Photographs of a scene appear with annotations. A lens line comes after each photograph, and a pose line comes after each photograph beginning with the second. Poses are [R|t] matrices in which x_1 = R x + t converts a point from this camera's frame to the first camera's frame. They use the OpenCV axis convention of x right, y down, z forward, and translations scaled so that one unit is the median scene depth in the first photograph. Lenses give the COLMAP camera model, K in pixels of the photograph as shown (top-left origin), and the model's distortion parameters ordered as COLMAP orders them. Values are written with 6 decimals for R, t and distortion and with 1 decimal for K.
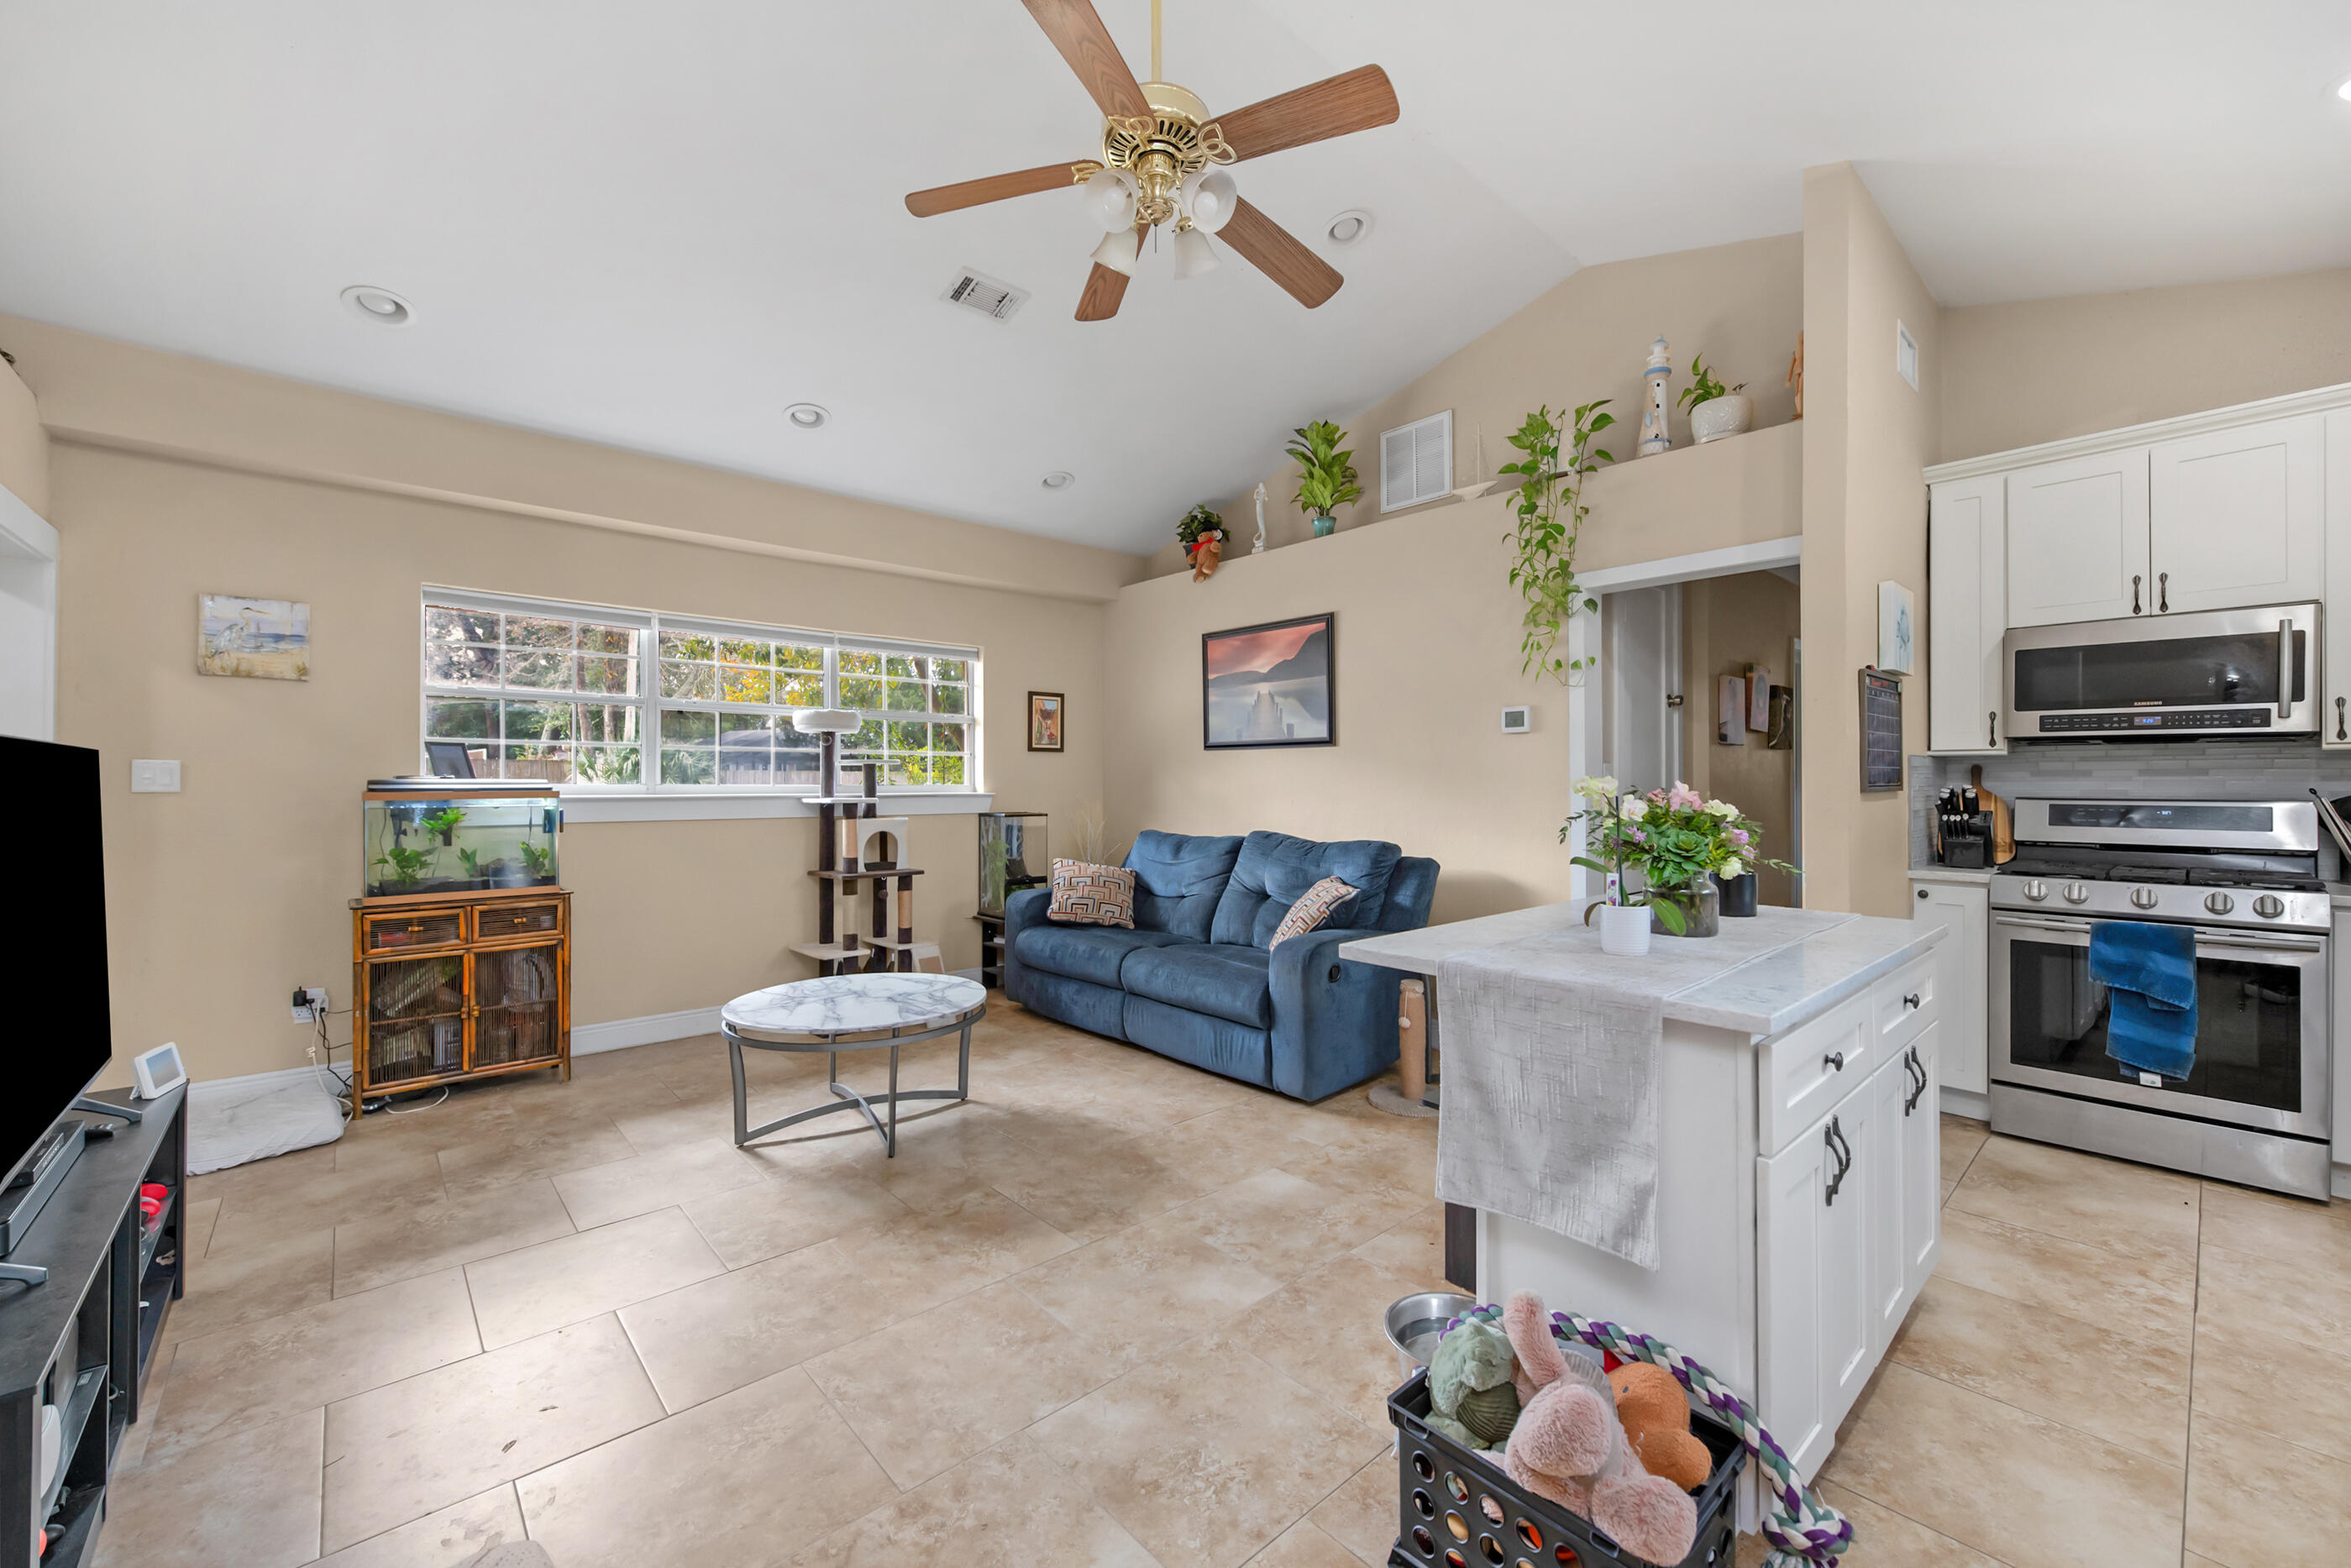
lens RADIAL K [[930.2, 0, 1193.0], [0, 930.2, 782.5], [0, 0, 1]] dist [0.007272, -0.002015]
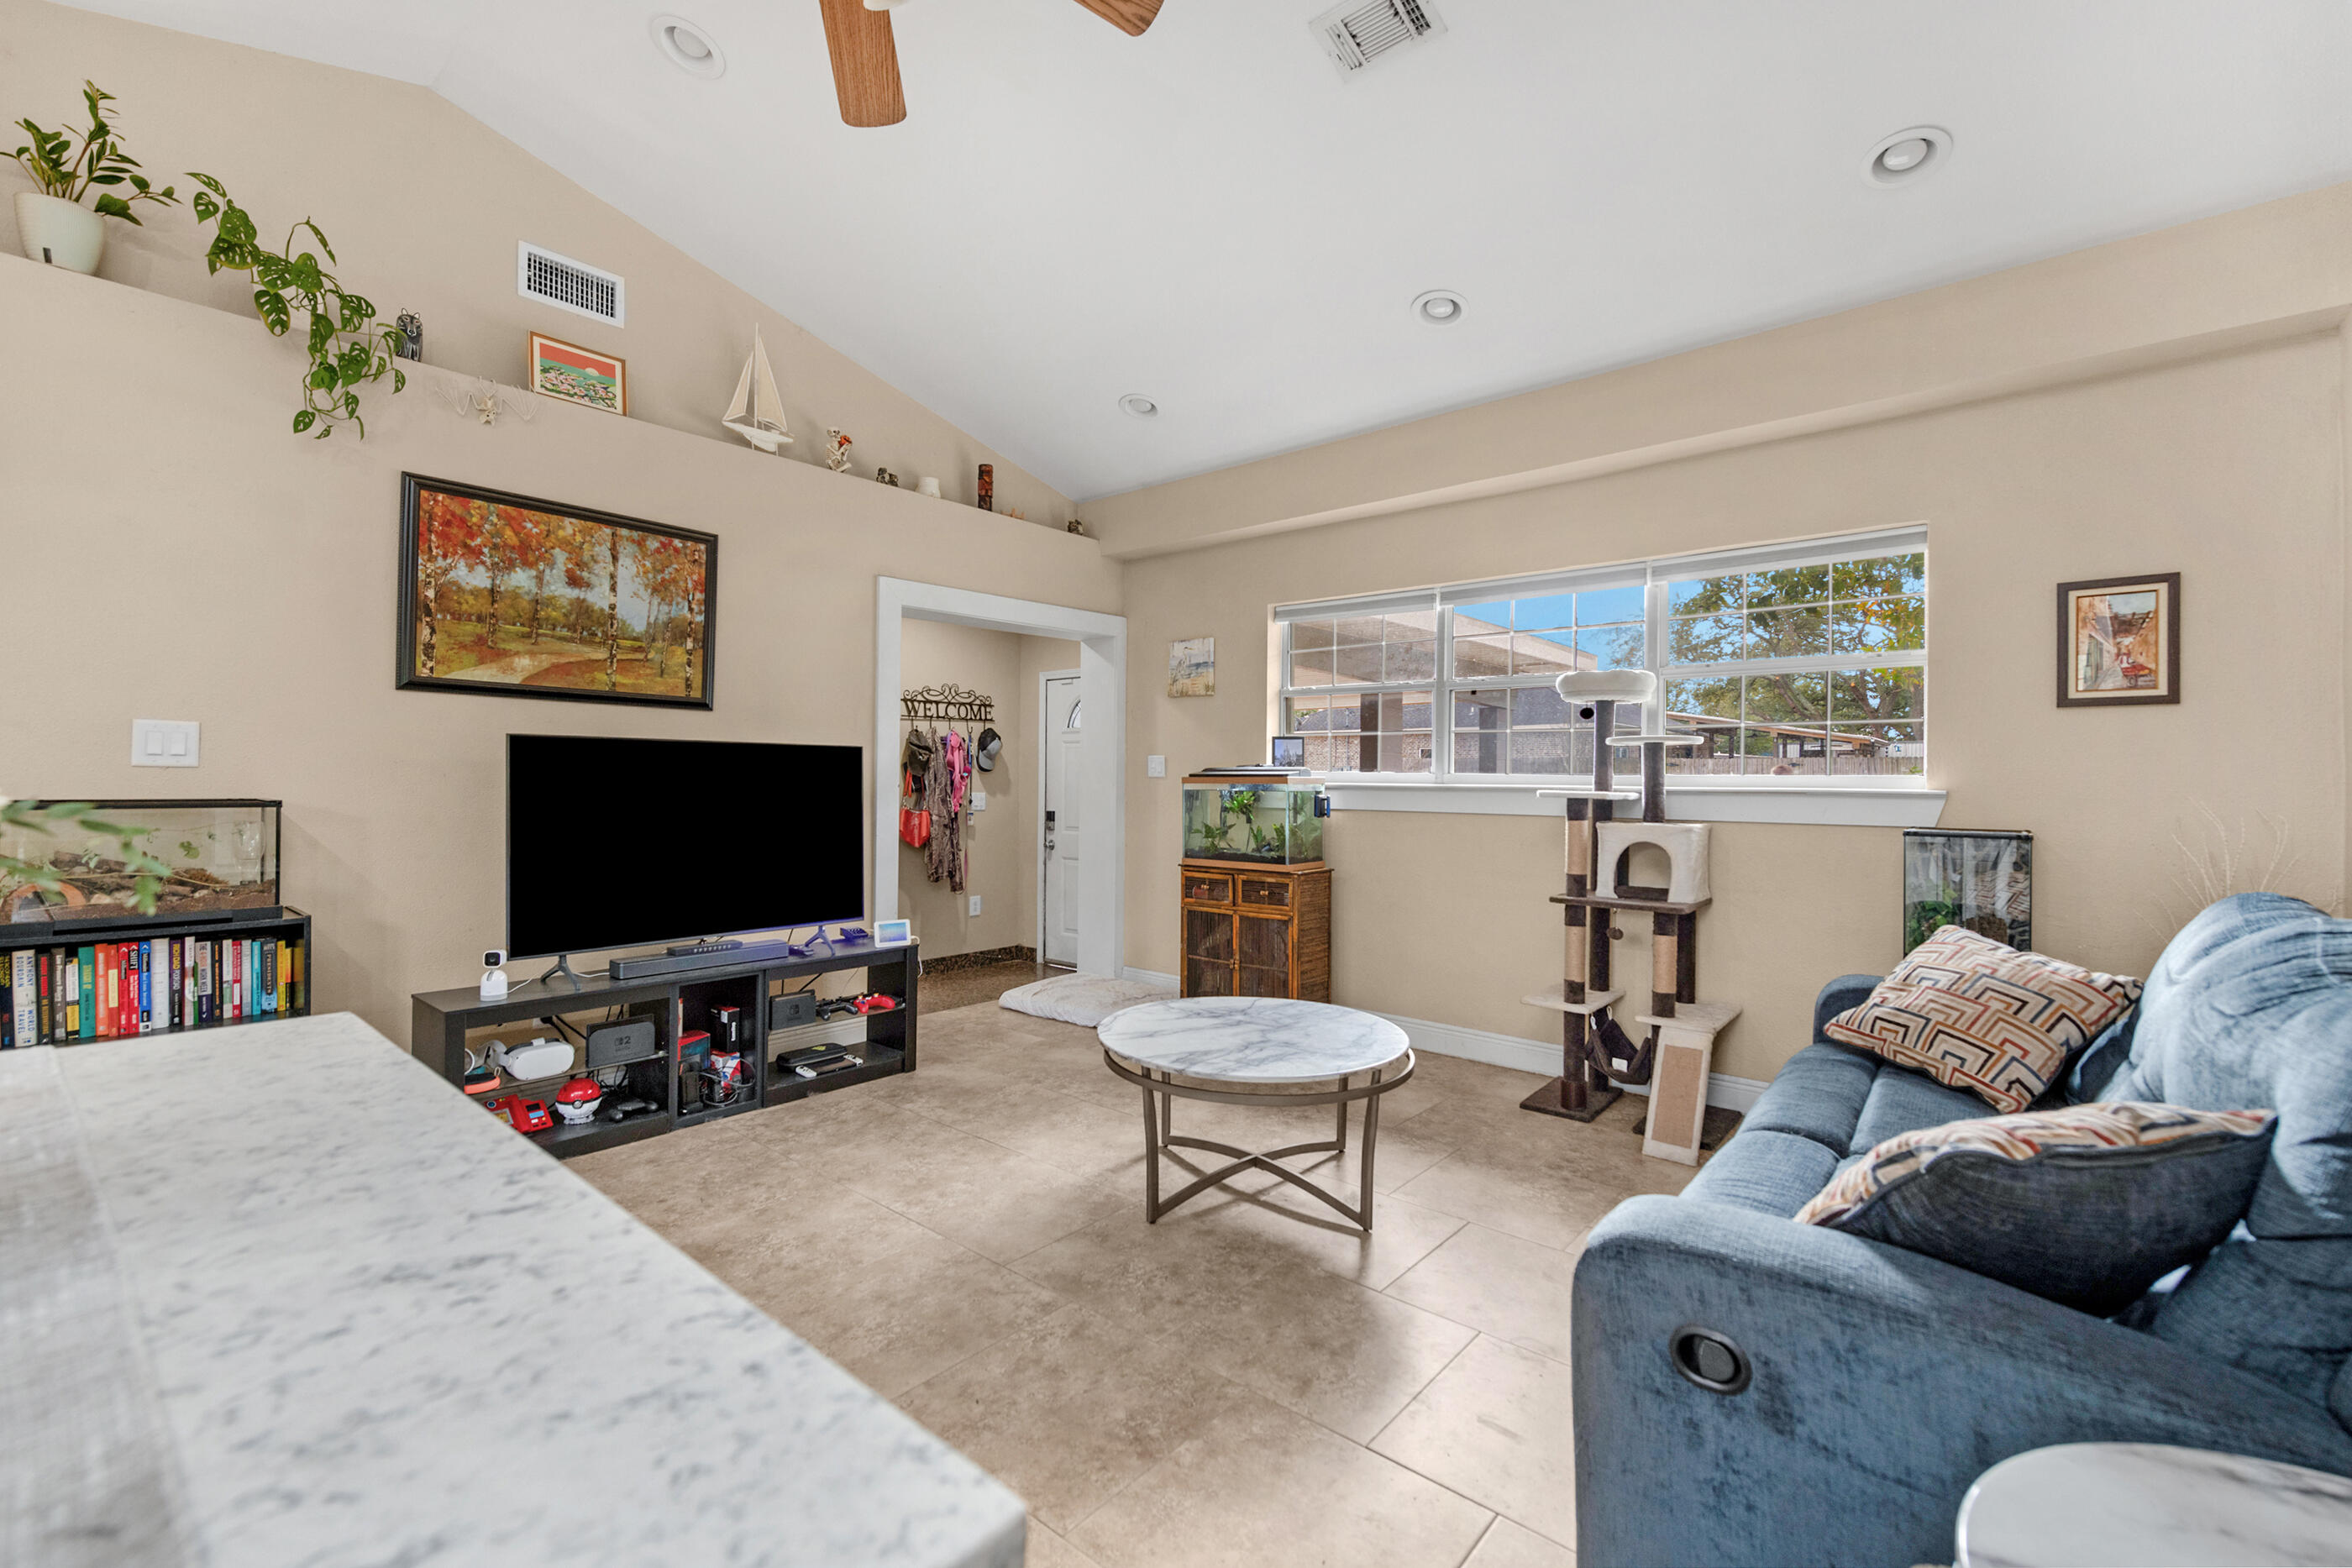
lens RADIAL K [[969.0, 0, 1176.0], [0, 969.0, 784.0], [0, 0, 1]] dist [0.002126, -0.000337]
pose [[0.123387, 0.000918, -0.992358, 0.440115], [-0.011045, 0.999939, -0.000448, 0.019105], [0.992297, 0.011016, 0.123389, 0.788675]]
